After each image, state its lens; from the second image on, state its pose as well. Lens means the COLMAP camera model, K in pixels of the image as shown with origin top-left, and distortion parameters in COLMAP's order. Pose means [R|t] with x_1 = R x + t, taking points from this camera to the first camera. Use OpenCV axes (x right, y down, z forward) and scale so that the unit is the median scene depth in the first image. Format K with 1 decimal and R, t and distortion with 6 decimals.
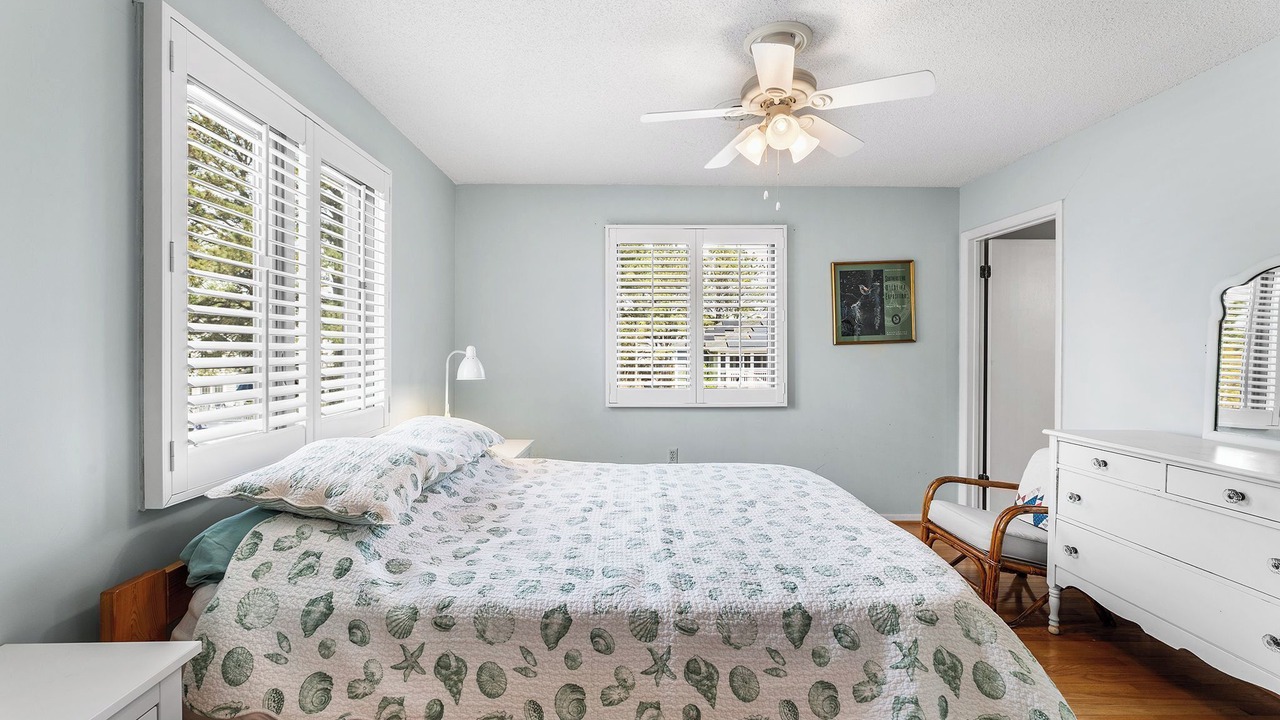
lens RADIAL K [[523.6, 0, 639.8], [0, 523.6, 354.6], [0, 0, 1]] dist [-0.000838, -0.000632]
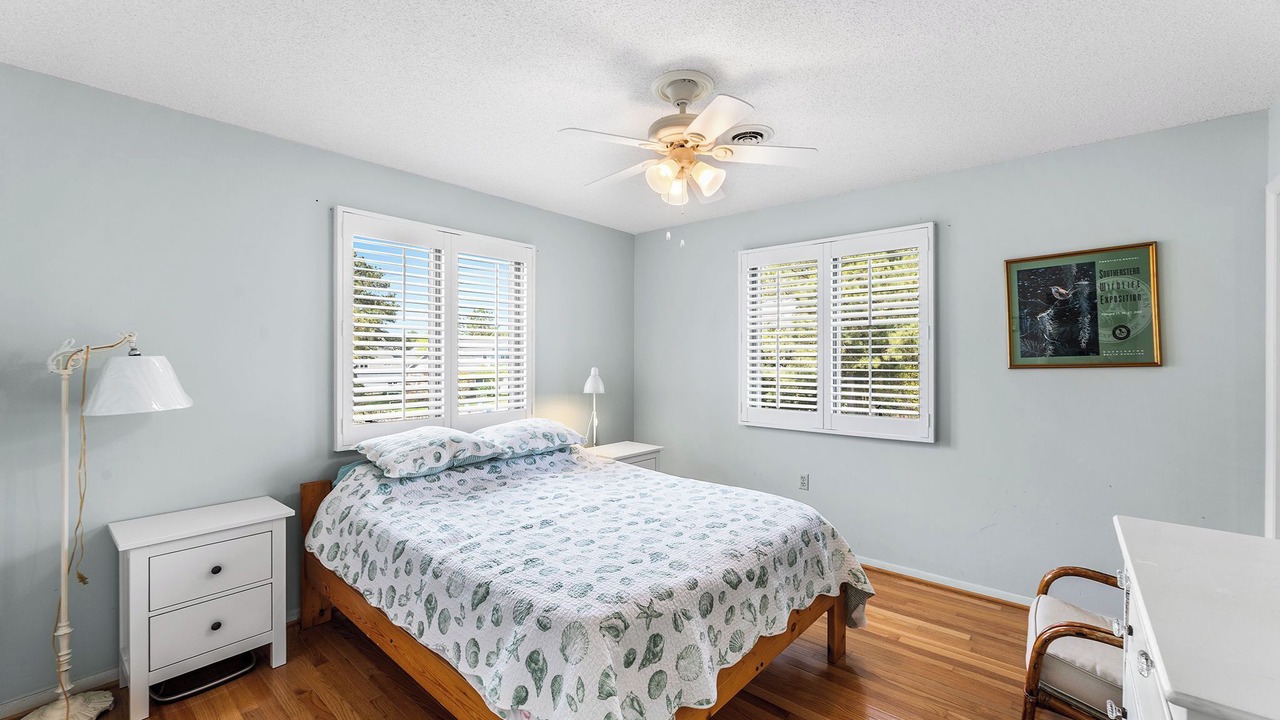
lens RADIAL K [[515.6, 0, 643.4], [0, 515.6, 357.4], [0, 0, 1]] dist [-0.000278, -0.000024]
pose [[0.752844, -0.001494, -0.658197, 0.470388], [-0.008197, 0.999899, -0.011646, -0.022328], [0.658148, 0.014163, 0.752755, 0.091259]]
